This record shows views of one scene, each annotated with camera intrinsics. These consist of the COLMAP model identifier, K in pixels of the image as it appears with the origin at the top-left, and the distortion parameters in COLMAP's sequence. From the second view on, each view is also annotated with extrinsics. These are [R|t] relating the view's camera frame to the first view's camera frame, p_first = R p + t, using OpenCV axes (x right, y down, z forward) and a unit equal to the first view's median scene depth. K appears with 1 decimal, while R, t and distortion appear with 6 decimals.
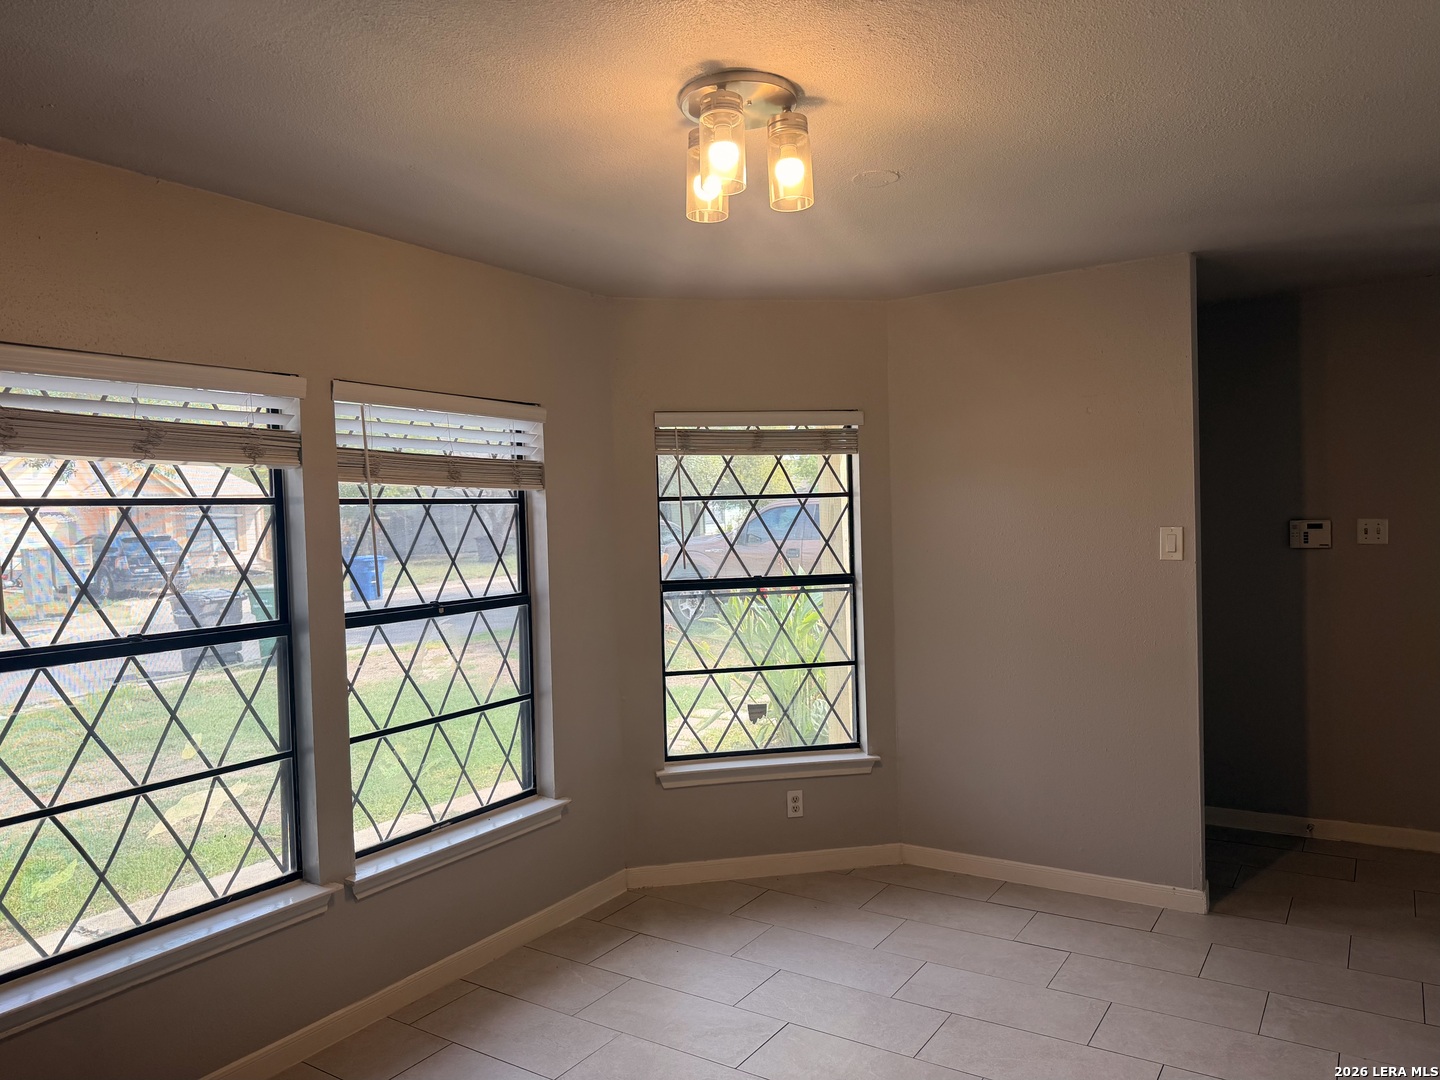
lens RADIAL K [[1018.4, 0, 722.5], [0, 1018.4, 524.4], [0, 0, 1]] dist [0.245942, -0.459139]
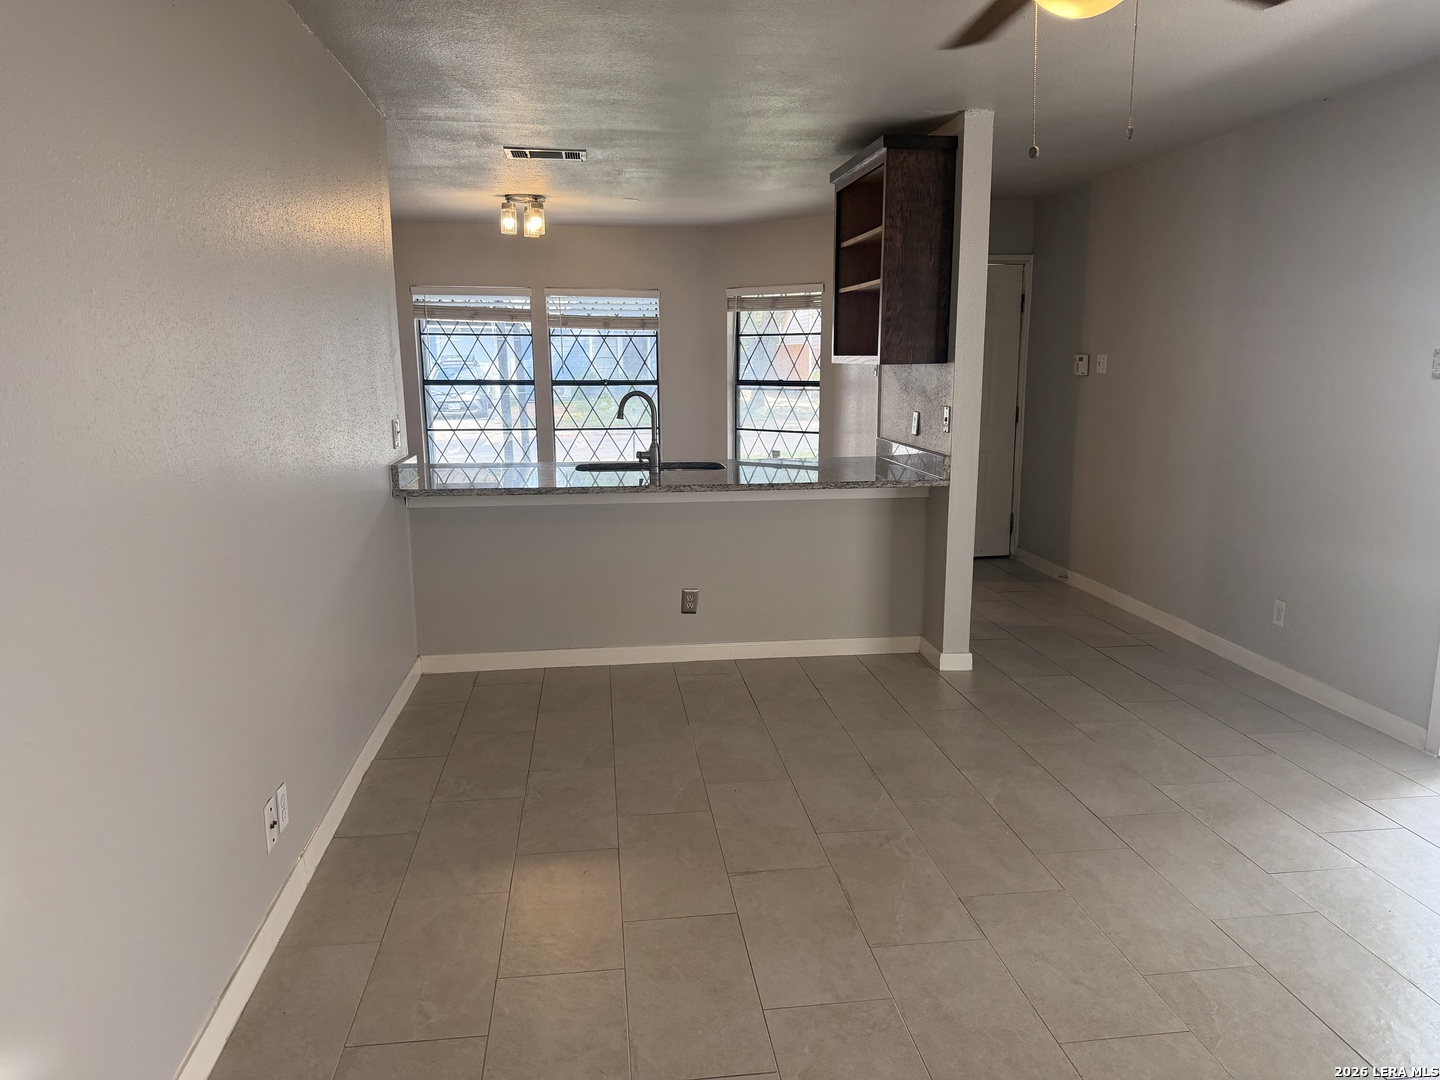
lens RADIAL K [[1011.2, 0, 716.1], [0, 1011.2, 547.9], [0, 0, 1]] dist [0.120335, -0.157435]
pose [[0.618104, 0.171151, -0.767238, 1.457185], [-0.024450, 0.979724, 0.198854, -0.012866], [0.785716, -0.104153, 0.609756, -0.234012]]
